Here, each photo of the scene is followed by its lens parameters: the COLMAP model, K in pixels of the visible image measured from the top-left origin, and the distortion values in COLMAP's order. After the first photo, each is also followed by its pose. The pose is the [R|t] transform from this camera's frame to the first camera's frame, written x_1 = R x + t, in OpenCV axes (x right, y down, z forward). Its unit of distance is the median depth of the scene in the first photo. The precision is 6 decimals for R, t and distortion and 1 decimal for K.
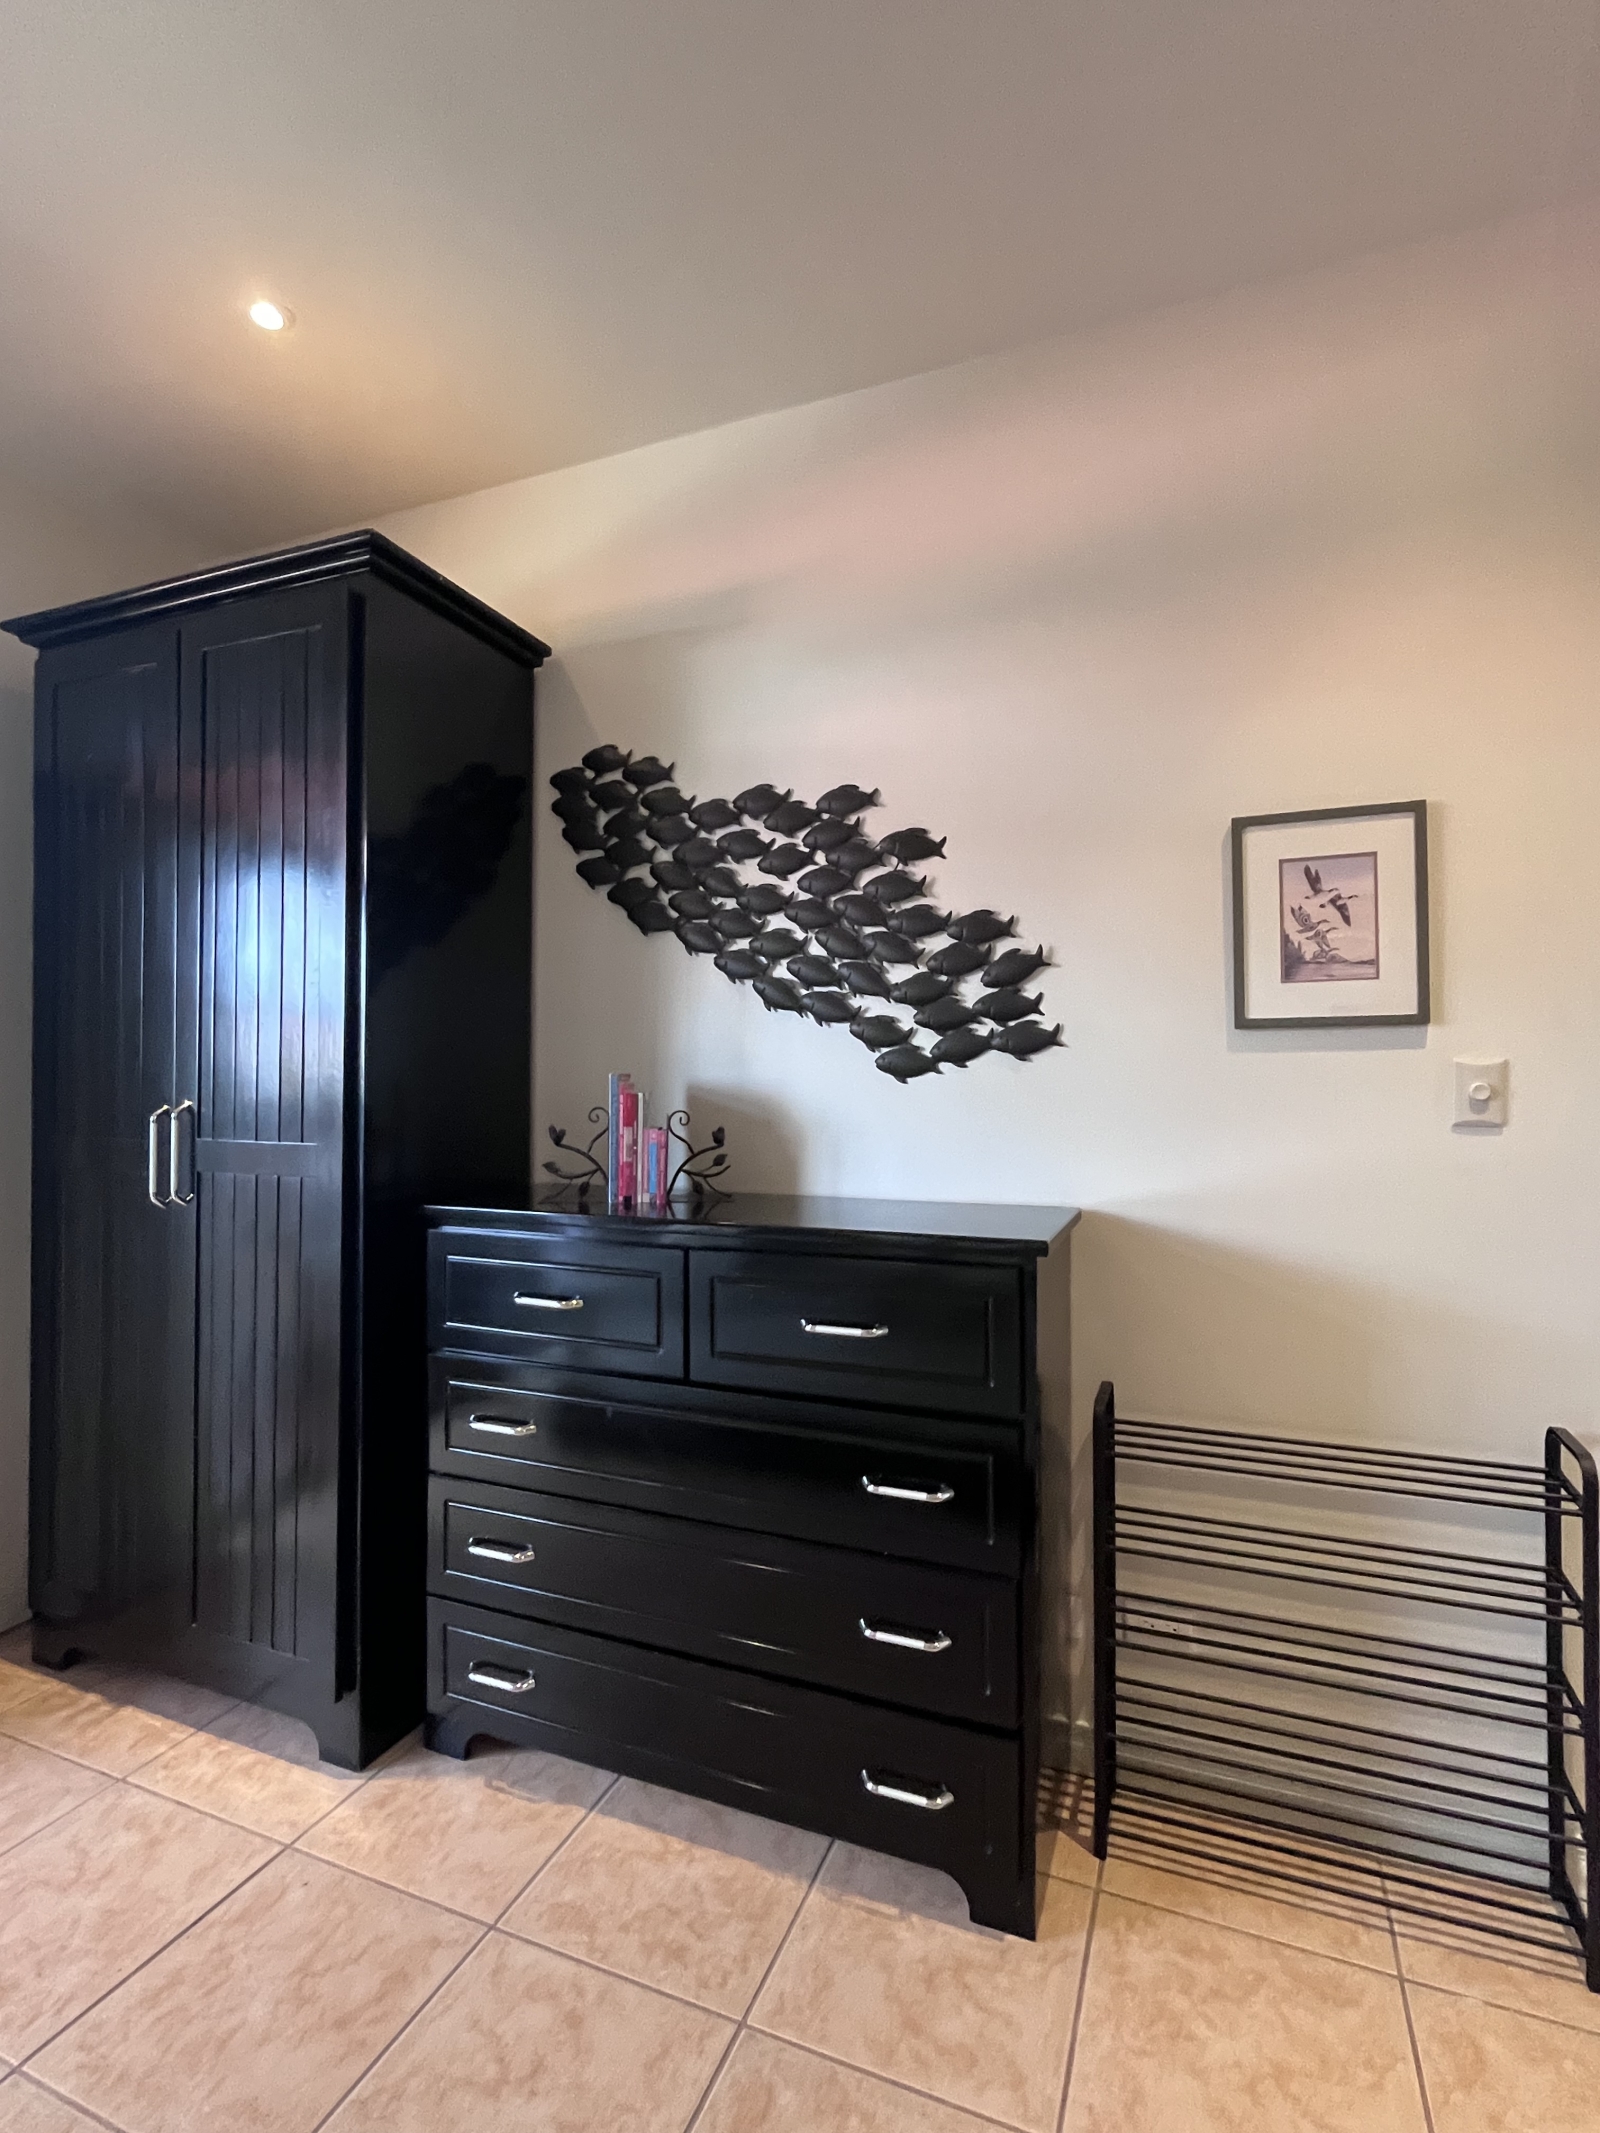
lens RADIAL K [[1015.9, 0, 800.0], [0, 1015.9, 1066.5], [0, 0, 1]] dist [-0.000083, -0.001052]
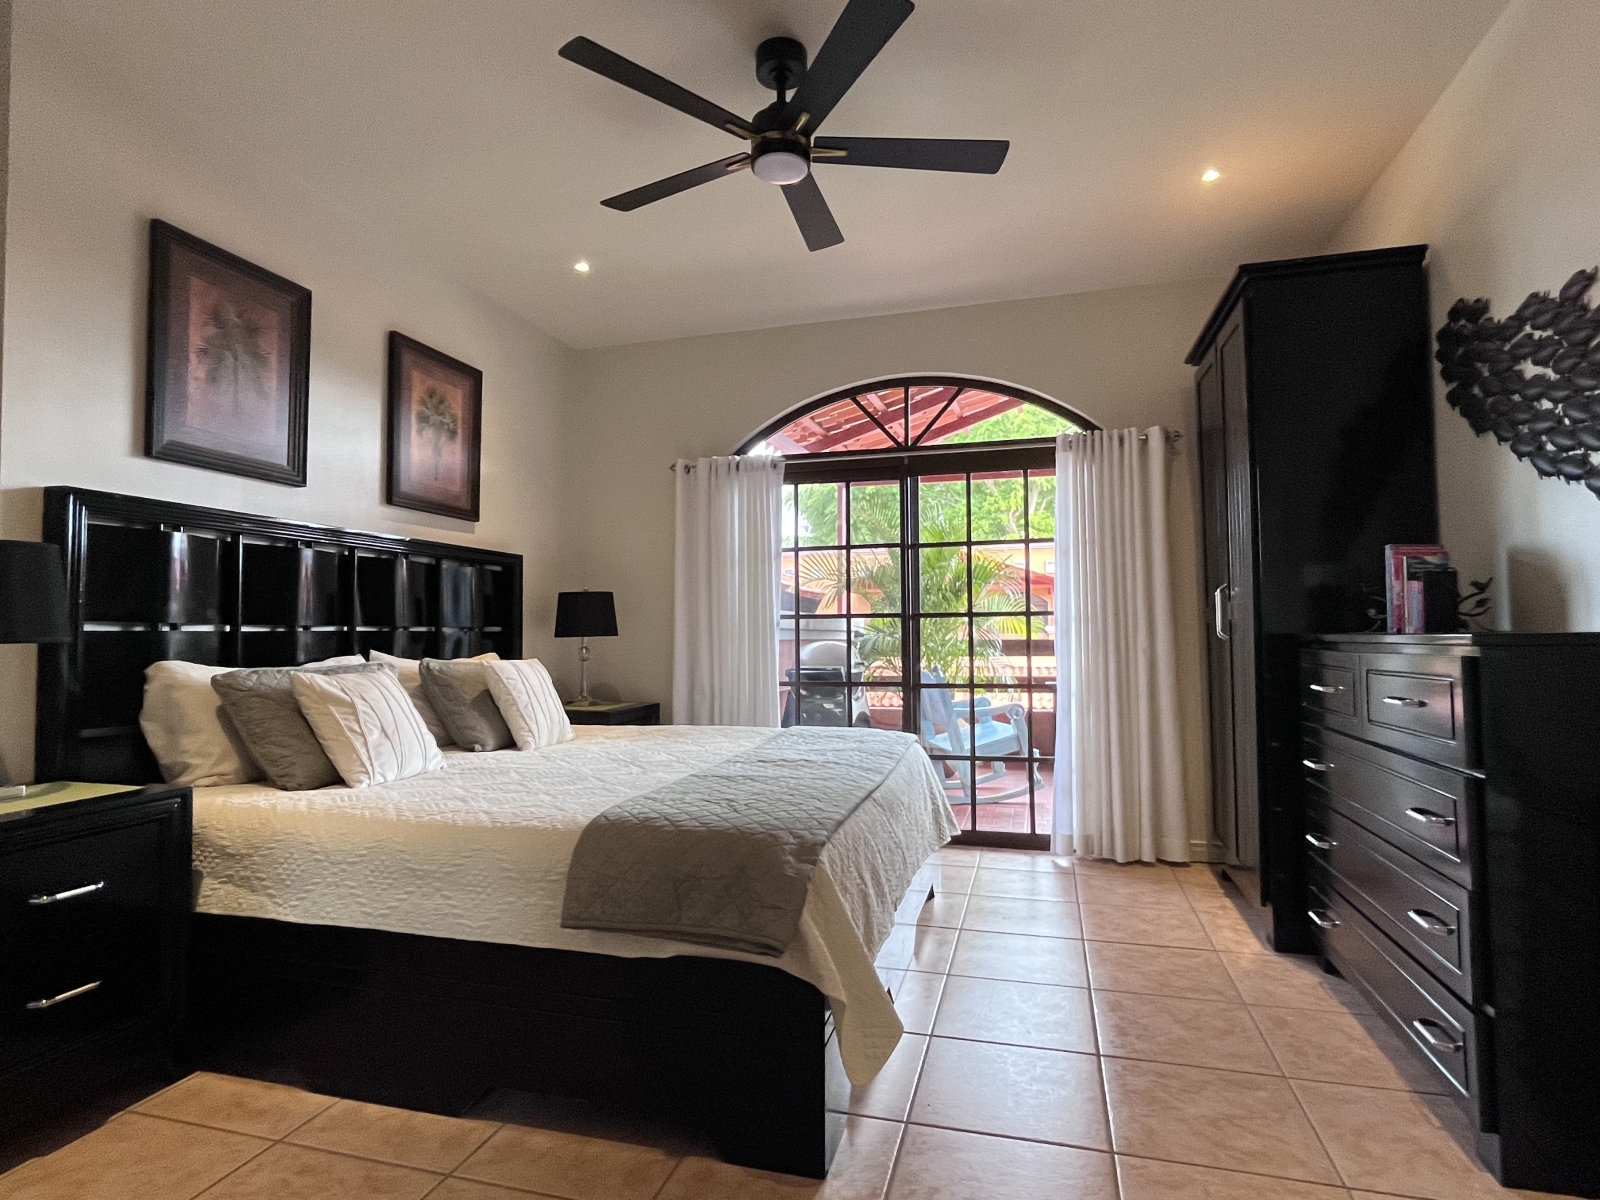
lens RADIAL K [[864.0, 0, 800.0], [0, 864.0, 600.0], [0, 0, 1]] dist [-0.003118, -0.000551]
pose [[0.113998, -0.039875, -0.992680, 0.967306], [0.017789, 0.999116, -0.038091, 0.122169], [0.993322, -0.013316, 0.114607, 0.011946]]
